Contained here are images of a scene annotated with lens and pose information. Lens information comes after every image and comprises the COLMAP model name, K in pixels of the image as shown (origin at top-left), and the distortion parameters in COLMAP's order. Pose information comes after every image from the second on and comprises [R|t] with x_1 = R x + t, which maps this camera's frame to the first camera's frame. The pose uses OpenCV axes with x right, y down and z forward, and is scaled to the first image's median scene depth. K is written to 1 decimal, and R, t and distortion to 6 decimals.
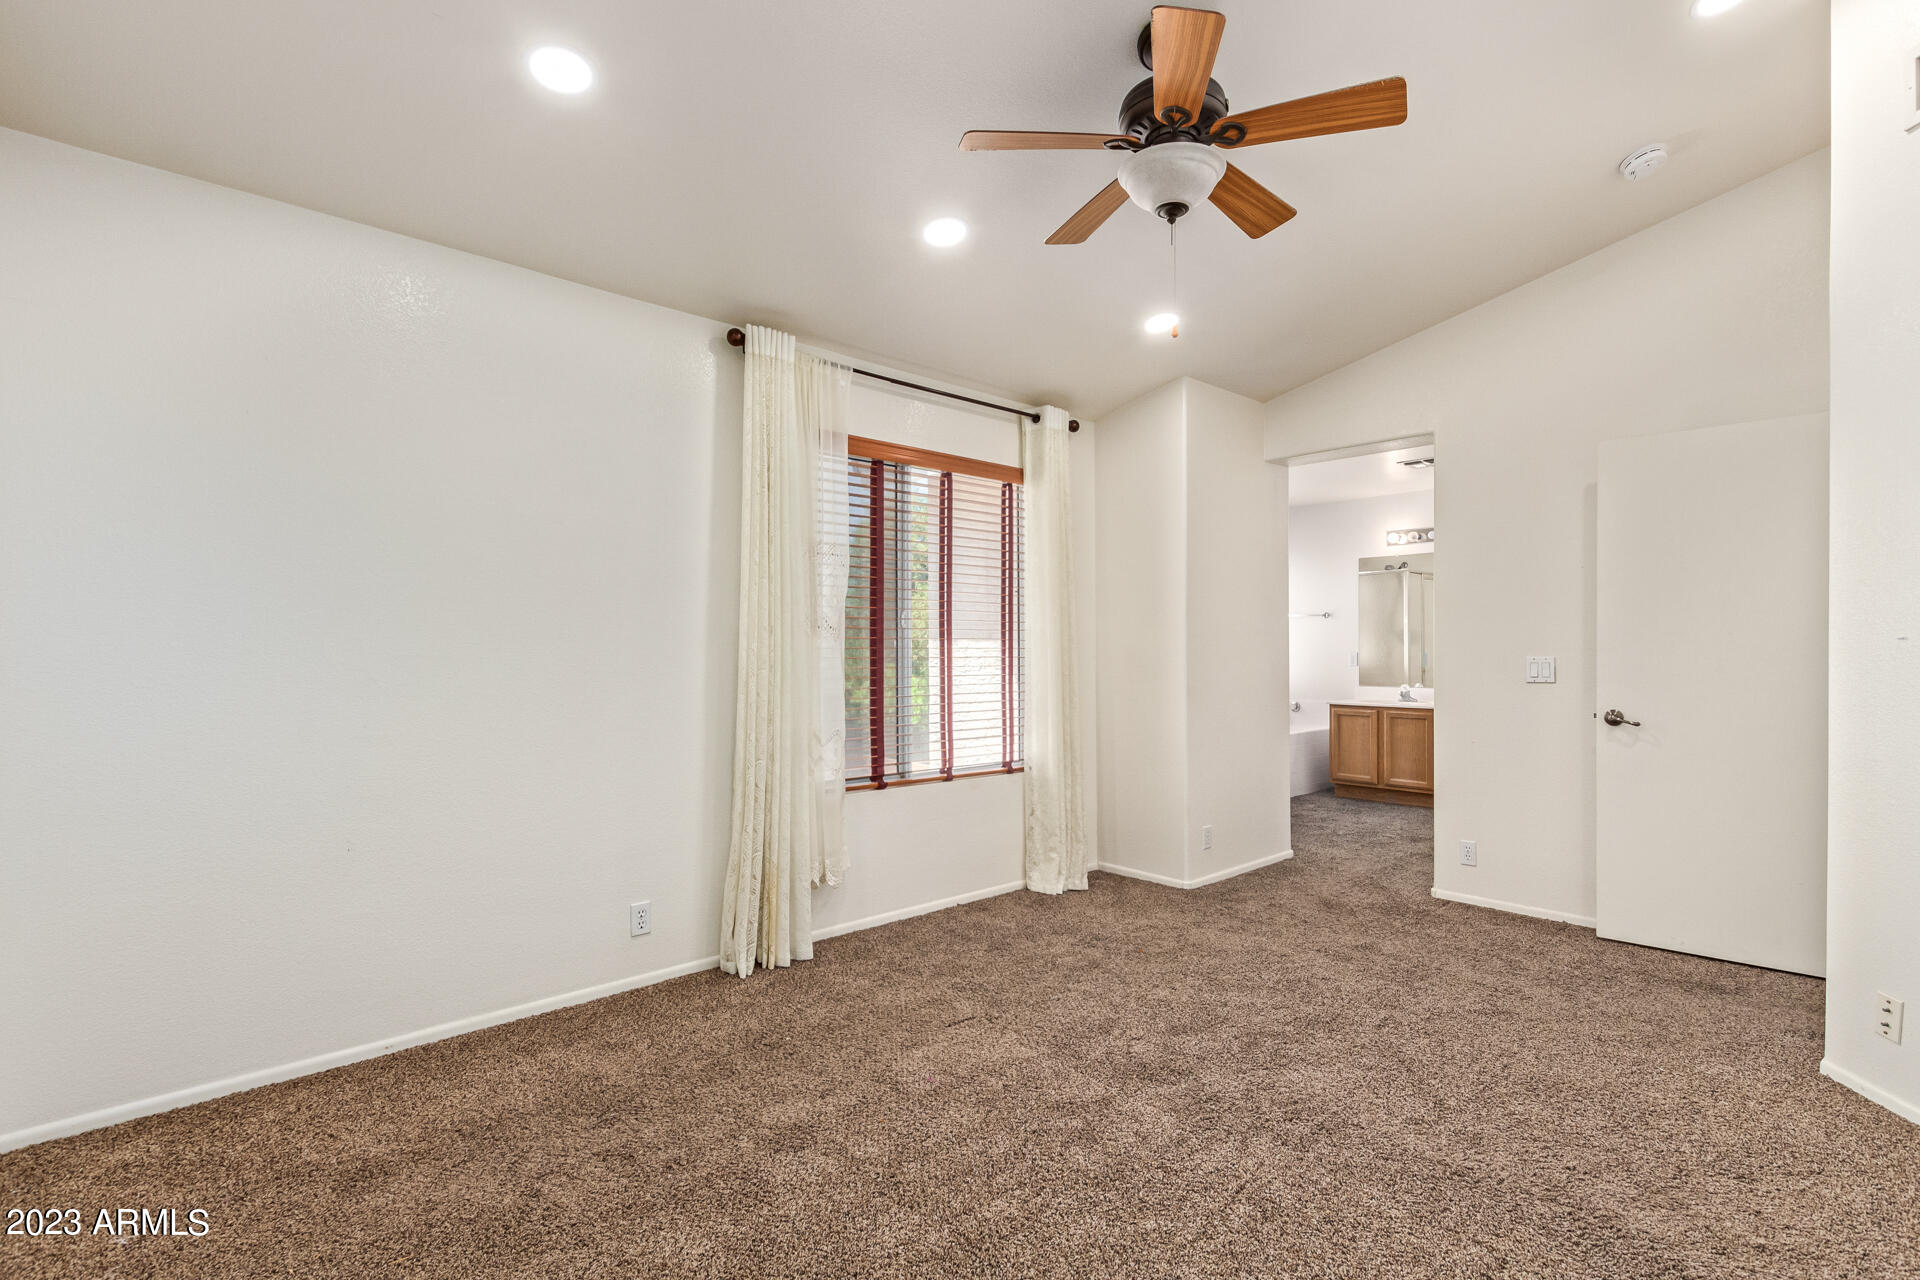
lens RADIAL K [[901.9, 0, 1021.1], [0, 901.9, 635.3], [0, 0, 1]] dist [0.000403, -0.000034]
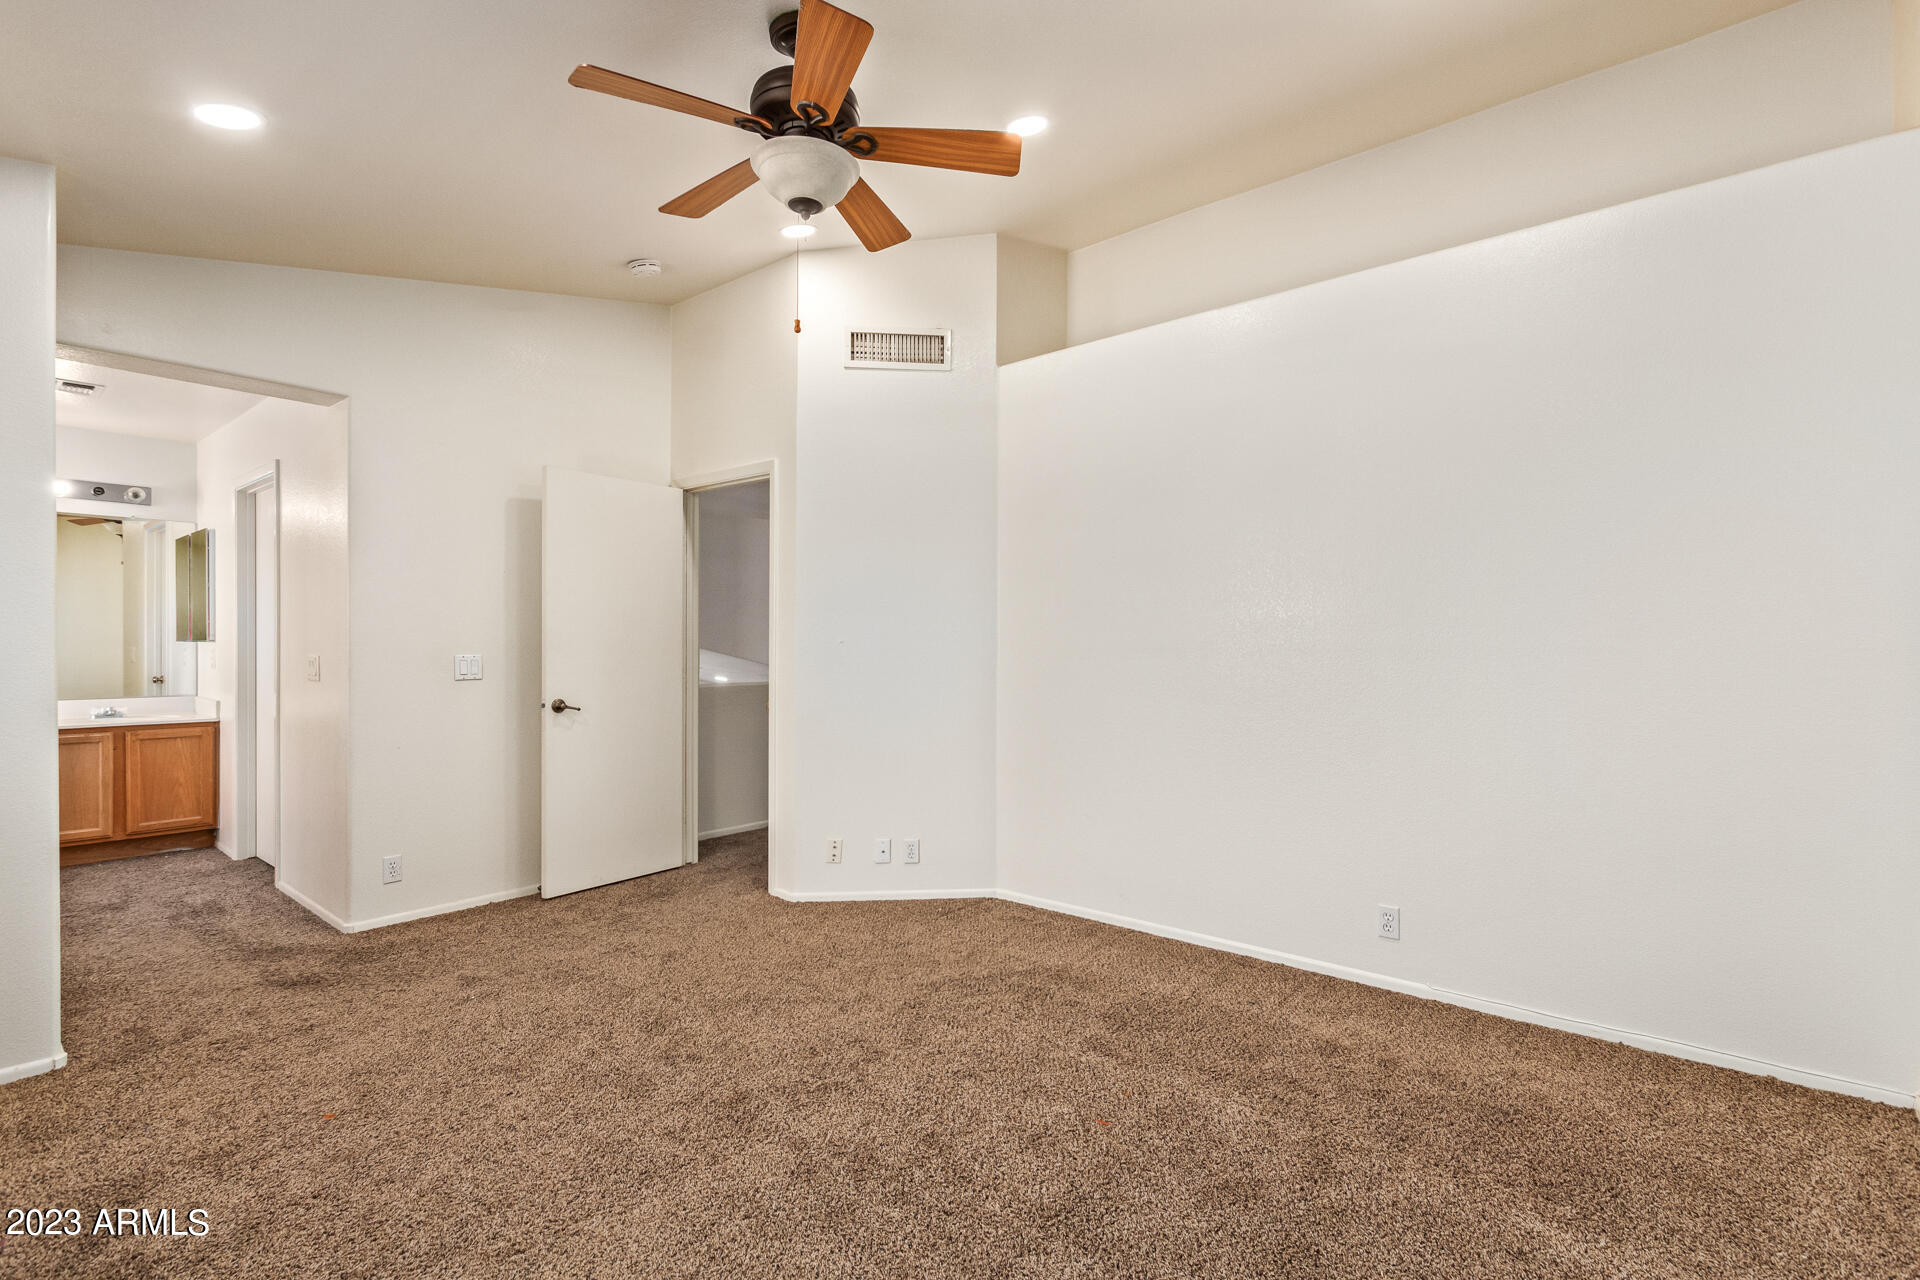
lens RADIAL K [[876.2, 0, 955.1], [0, 876.2, 653.7], [0, 0, 1]] dist [0.001688, -0.000070]
pose [[-0.101438, -0.008332, 0.994807, -0.469910], [-0.015256, 0.999860, 0.006819, 0.008046], [-0.994725, -0.014485, -0.101551, 0.552320]]
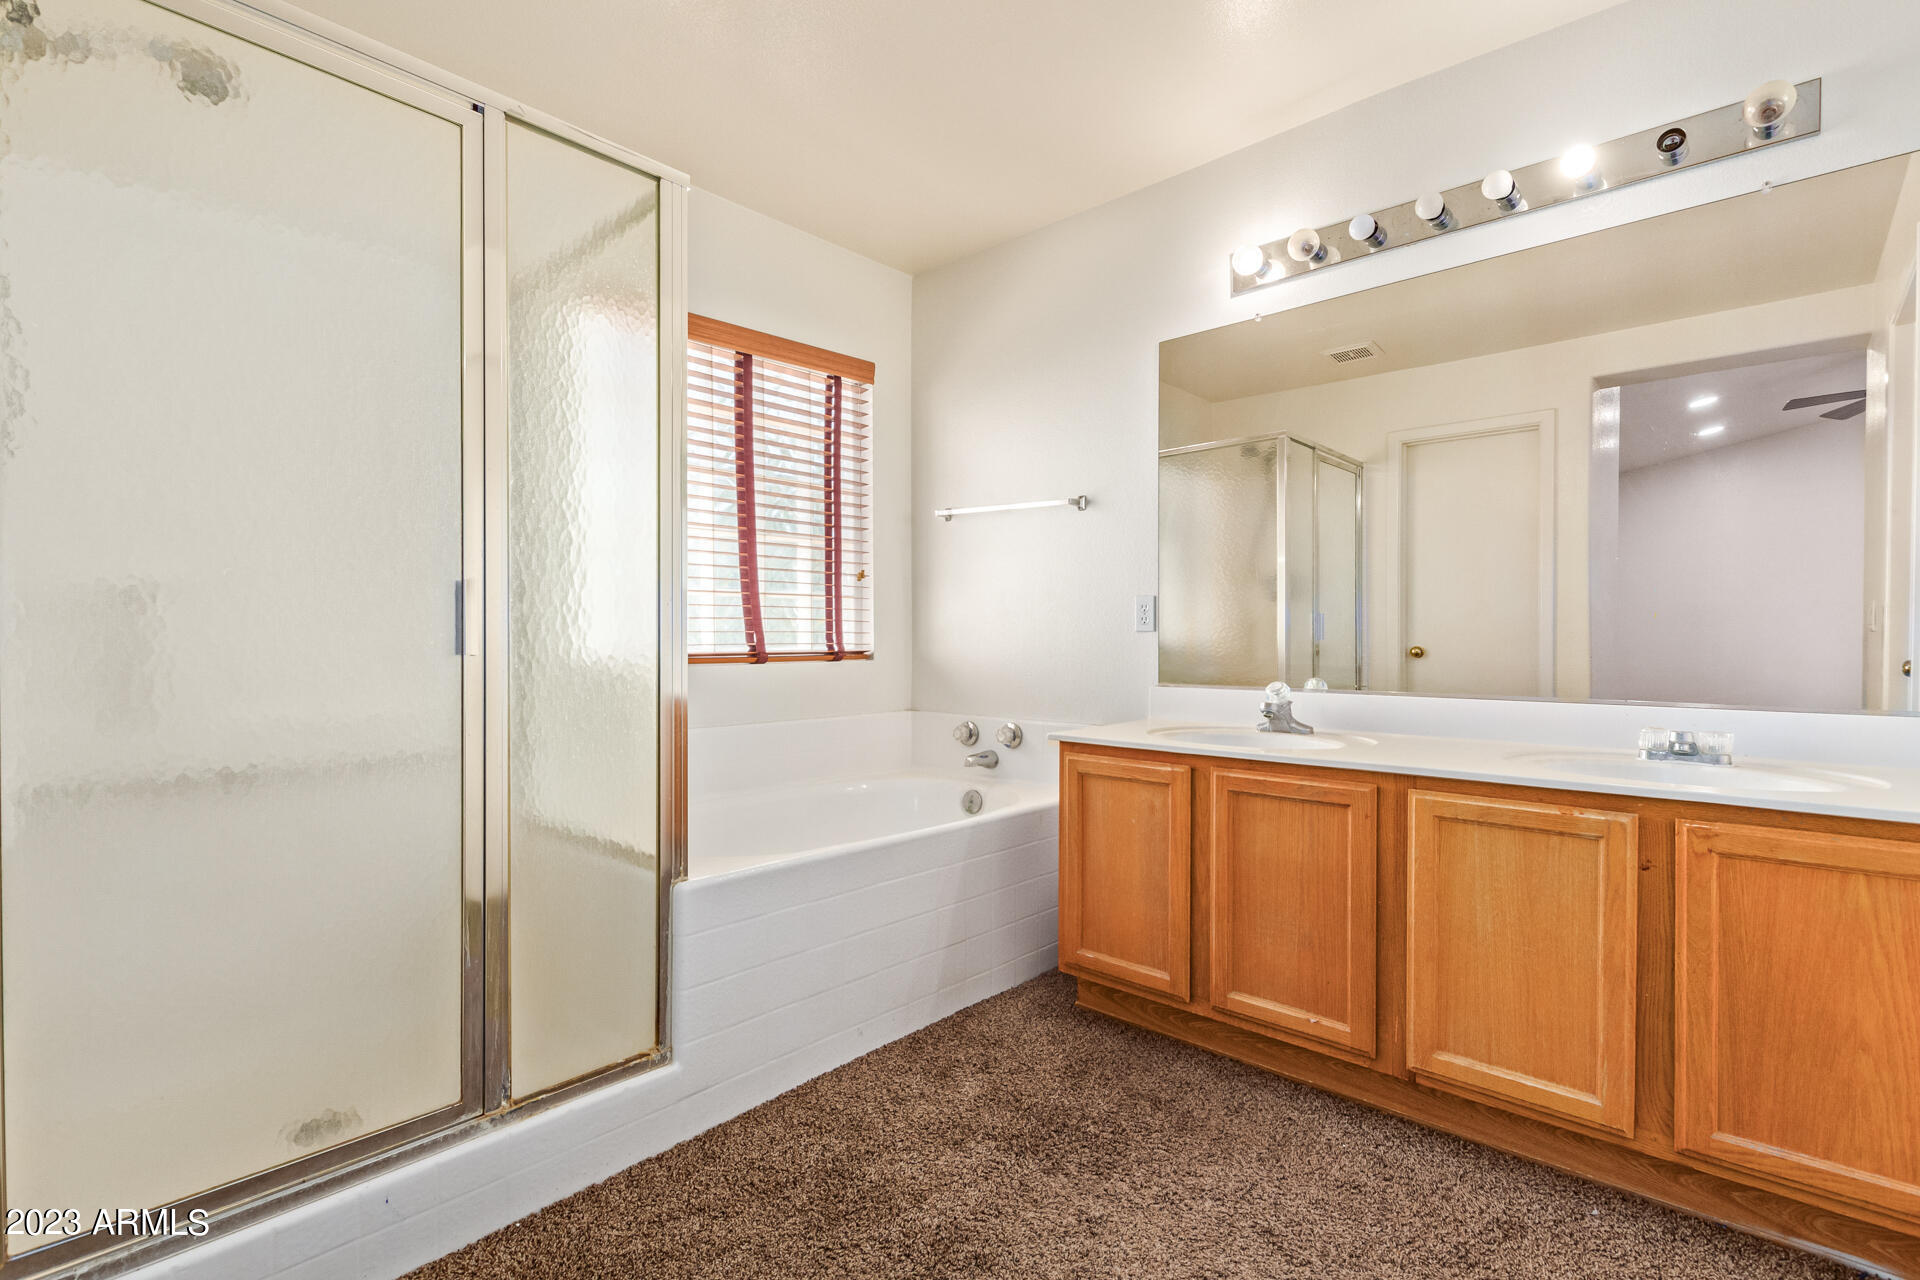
lens RADIAL K [[908.5, 0, 960.0], [0, 908.5, 640.0], [0, 0, 1]] dist [0.015532, -0.000200]
pose [[0.997932, 0.002146, 0.064241, 0.506096], [-0.003095, 0.999887, 0.014687, 0.059682], [-0.064202, -0.014856, 0.997826, 1.186118]]
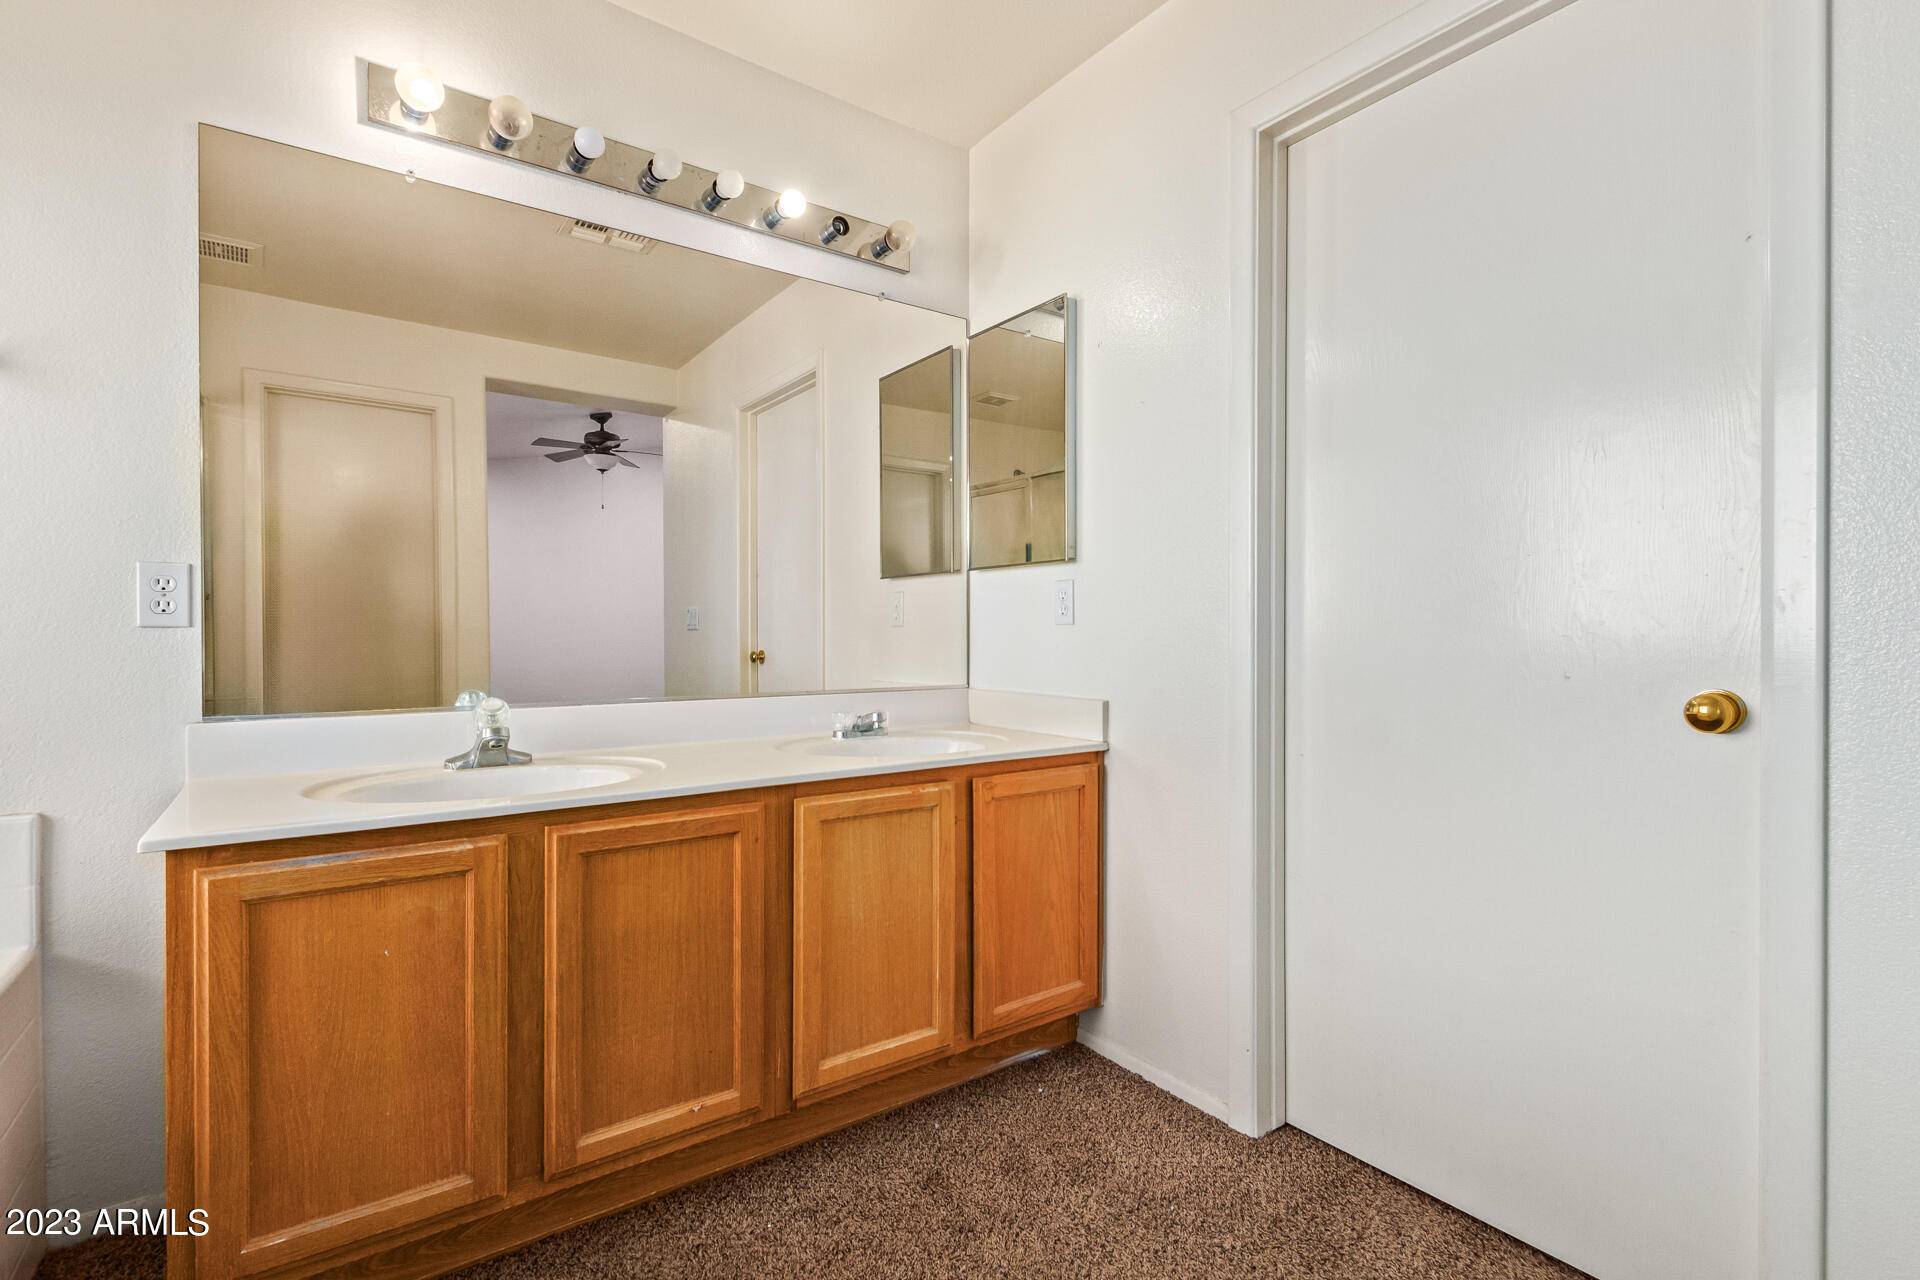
lens RADIAL K [[887.1, 0, 961.3], [0, 887.1, 635.9], [0, 0, 1]] dist [0.017822, -0.000221]
pose [[0.143550, -0.000315, 0.989643, 0.357480], [-0.012133, 0.999924, 0.002078, 0.061826], [-0.989569, -0.012305, 0.143535, 1.491365]]
